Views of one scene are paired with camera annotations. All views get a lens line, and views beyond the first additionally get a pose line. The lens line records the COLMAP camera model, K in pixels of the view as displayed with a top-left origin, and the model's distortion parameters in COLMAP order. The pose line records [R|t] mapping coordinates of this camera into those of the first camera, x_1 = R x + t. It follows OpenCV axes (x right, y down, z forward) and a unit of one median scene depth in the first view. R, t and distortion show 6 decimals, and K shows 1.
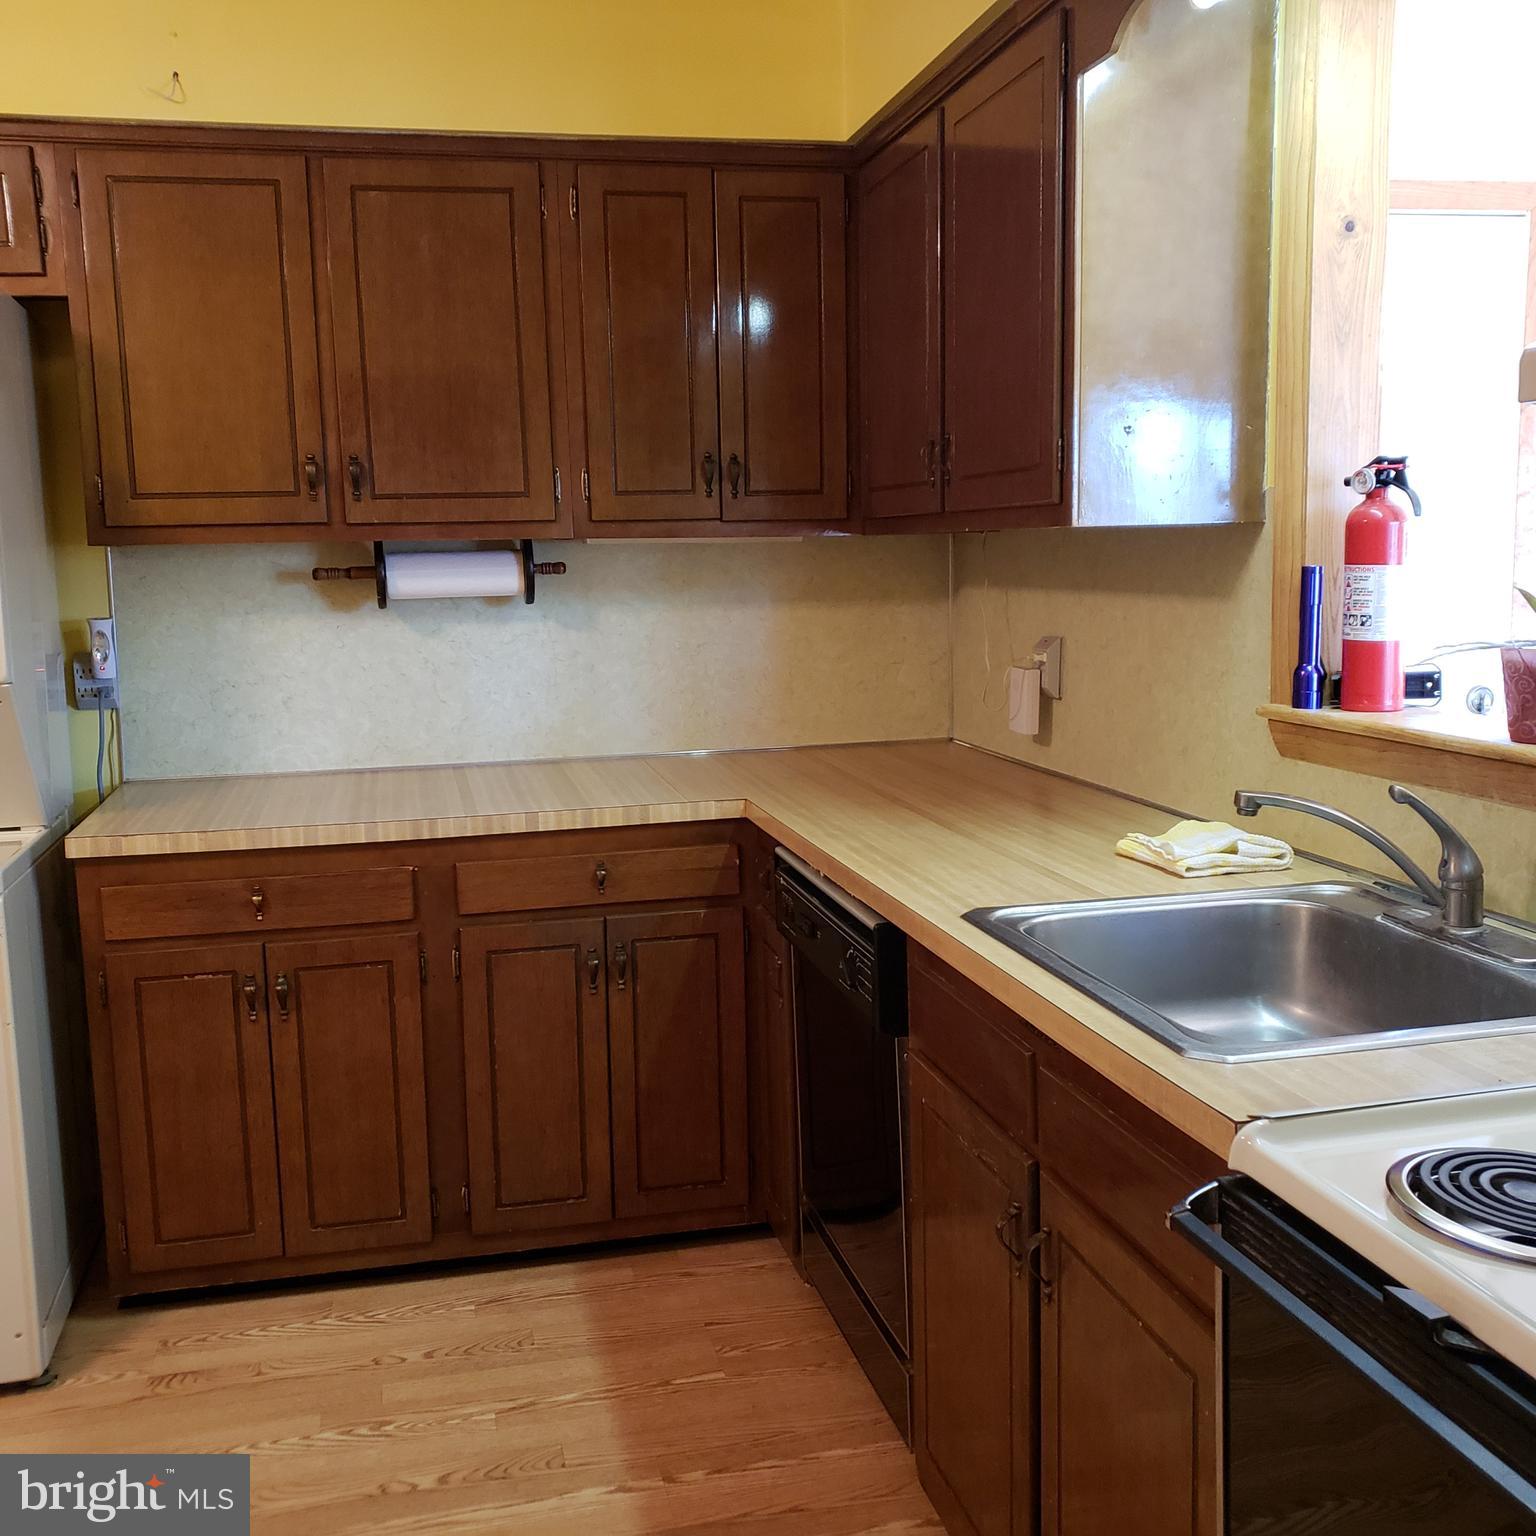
lens RADIAL K [[1559.6, 0, 772.4], [0, 1559.6, 776.0], [0, 0, 1]] dist [0.089731, -0.195277]
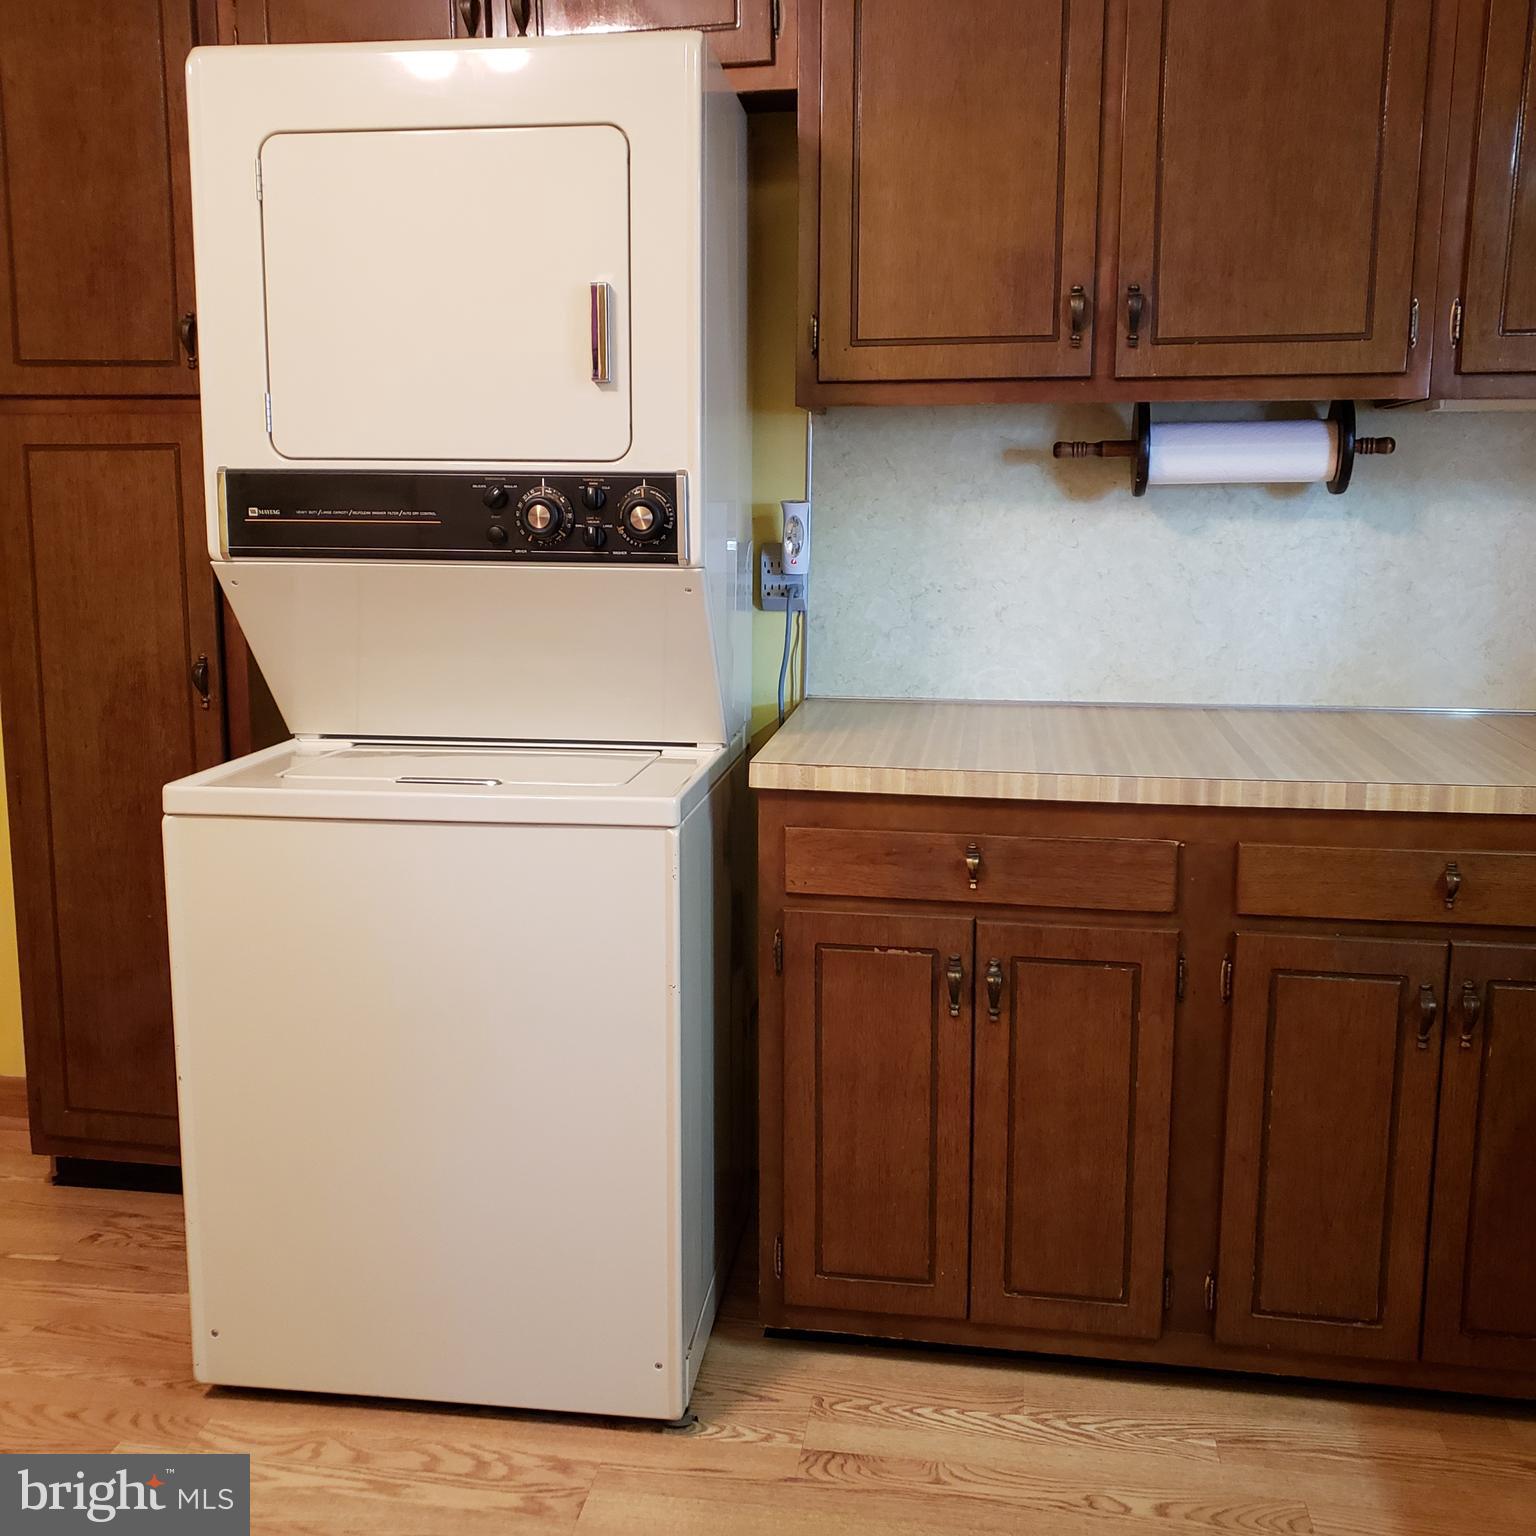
lens RADIAL K [[1559.6, 0, 772.4], [0, 1559.6, 776.0], [0, 0, 1]] dist [0.089731, -0.195277]
pose [[0.930040, 0.088514, -0.356637, -0.144433], [-0.074392, 0.995812, 0.053152, 0.002449], [0.359848, -0.022903, 0.932730, 0.241491]]
